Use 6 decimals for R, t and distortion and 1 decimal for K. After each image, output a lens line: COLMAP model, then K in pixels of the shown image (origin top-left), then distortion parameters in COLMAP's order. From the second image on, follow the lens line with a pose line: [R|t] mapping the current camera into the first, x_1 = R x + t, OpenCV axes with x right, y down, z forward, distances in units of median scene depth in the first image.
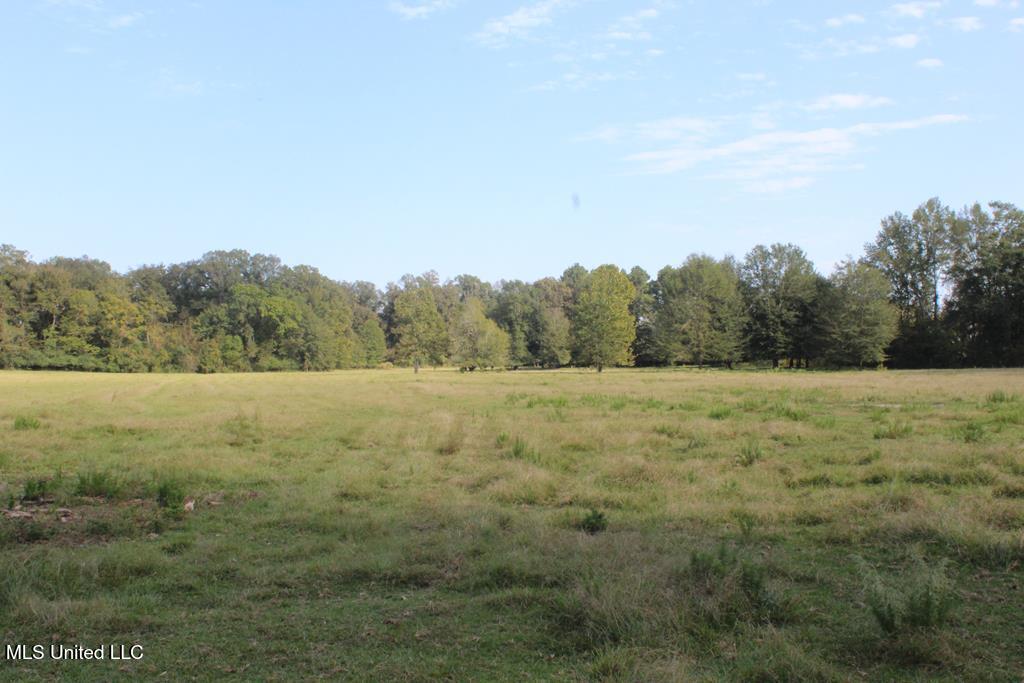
lens RADIAL K [[1127.0, 0, 512.0], [0, 1127.0, 341.5], [0, 0, 1]] dist [-0.100990, 0.007536]
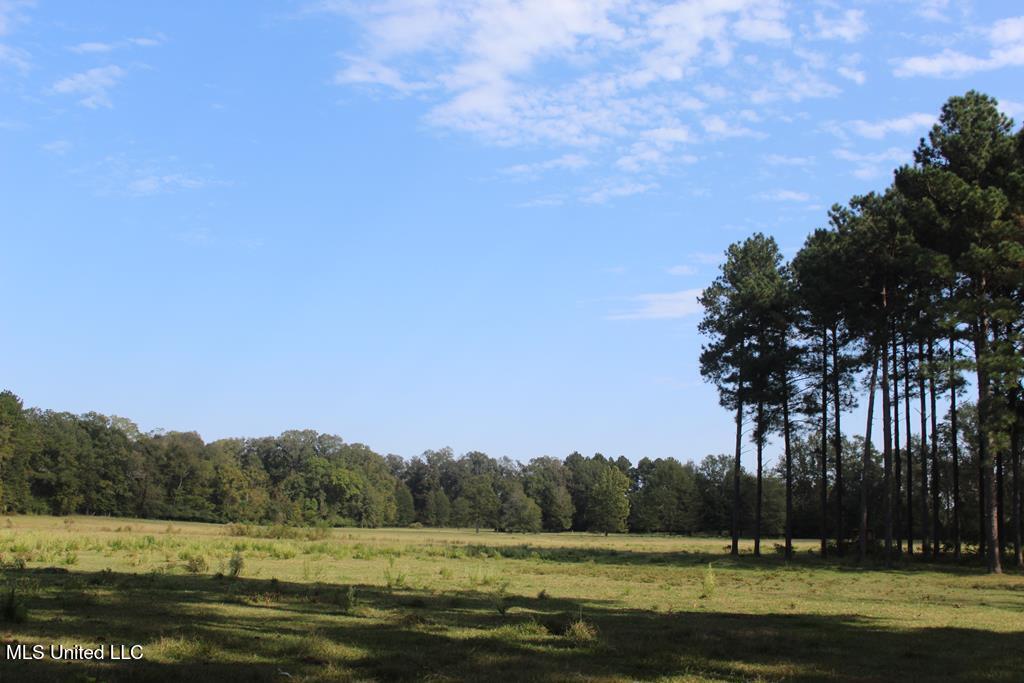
lens RADIAL K [[1127.0, 0, 512.0], [0, 1127.0, 341.5], [0, 0, 1]] dist [-0.100990, 0.007536]
pose [[0.998971, 0.035634, 0.028054, -0.062940], [-0.031295, 0.989336, -0.142246, -0.008156], [-0.032824, 0.141222, 0.989434, -0.339199]]
